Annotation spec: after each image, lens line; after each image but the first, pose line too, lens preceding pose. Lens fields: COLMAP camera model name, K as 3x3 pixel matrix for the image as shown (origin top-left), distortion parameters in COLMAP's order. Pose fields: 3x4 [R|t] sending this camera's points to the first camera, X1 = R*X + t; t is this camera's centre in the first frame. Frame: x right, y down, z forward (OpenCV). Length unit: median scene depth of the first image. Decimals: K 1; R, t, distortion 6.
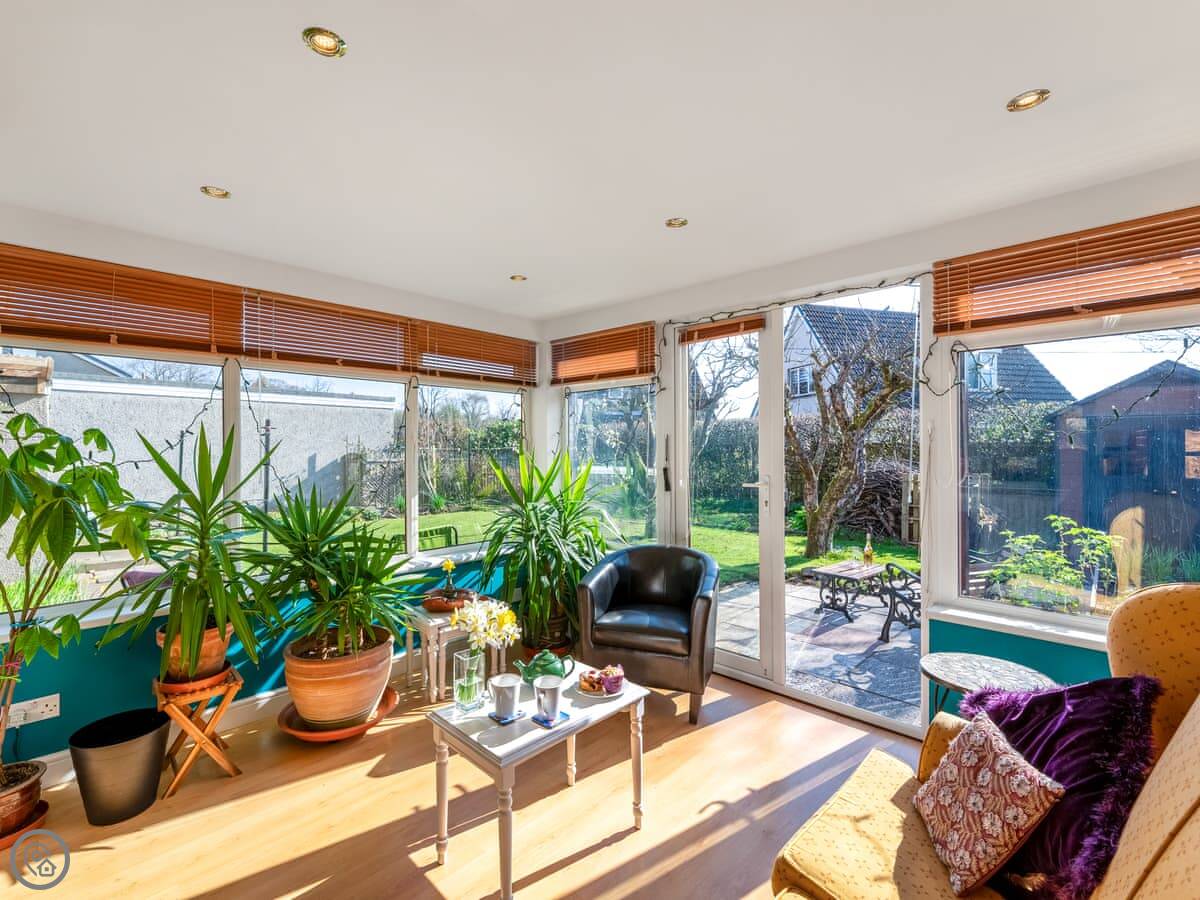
lens RADIAL K [[537.1, 0, 600.0], [0, 537.1, 450.0], [0, 0, 1]] dist [-0.000260, 0.000182]
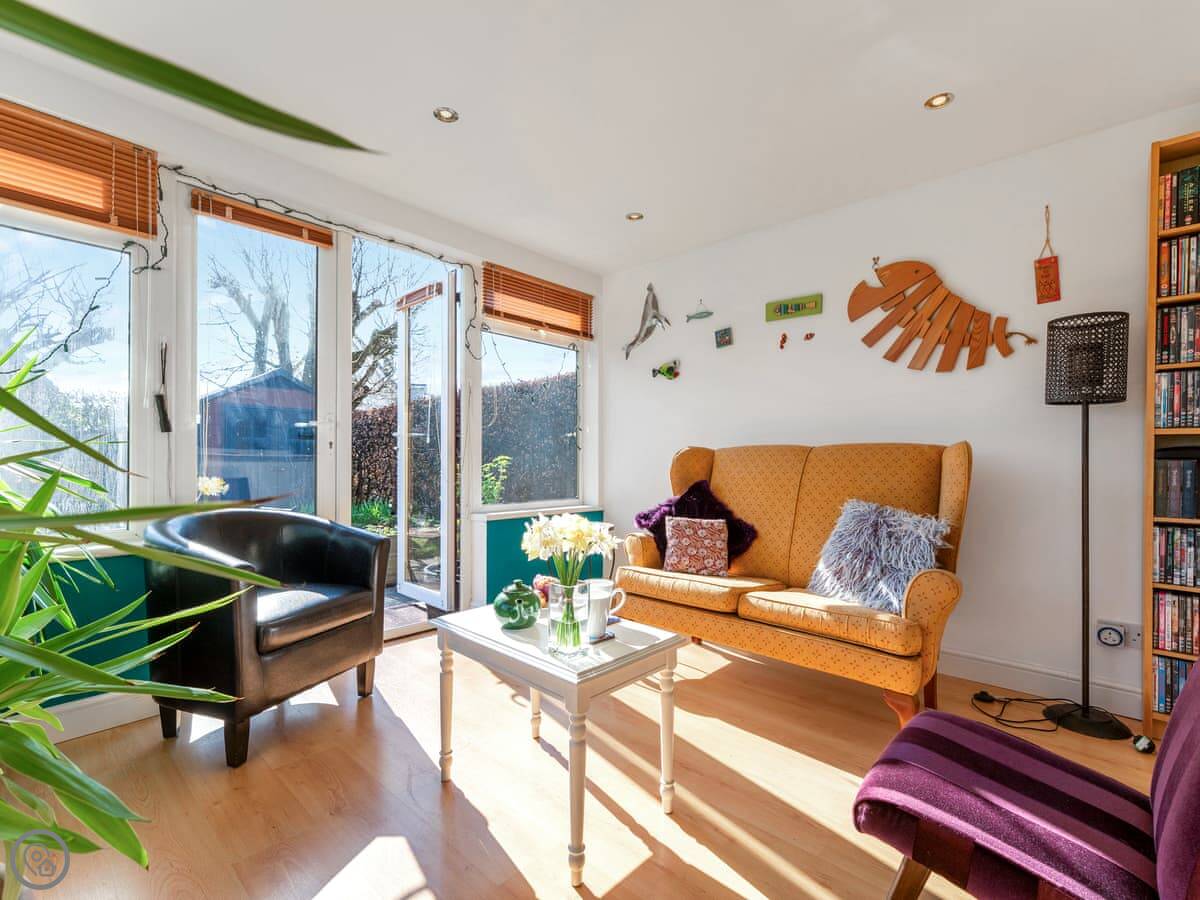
lens RADIAL K [[537.1, 0, 600.0], [0, 537.1, 450.0], [0, 0, 1]] dist [-0.000260, 0.000182]
pose [[-0.030645, 0.020866, 0.999313, -0.571454], [0.009105, 0.999746, -0.020596, 0.126795], [-0.999489, 0.008467, -0.030827, 0.571963]]
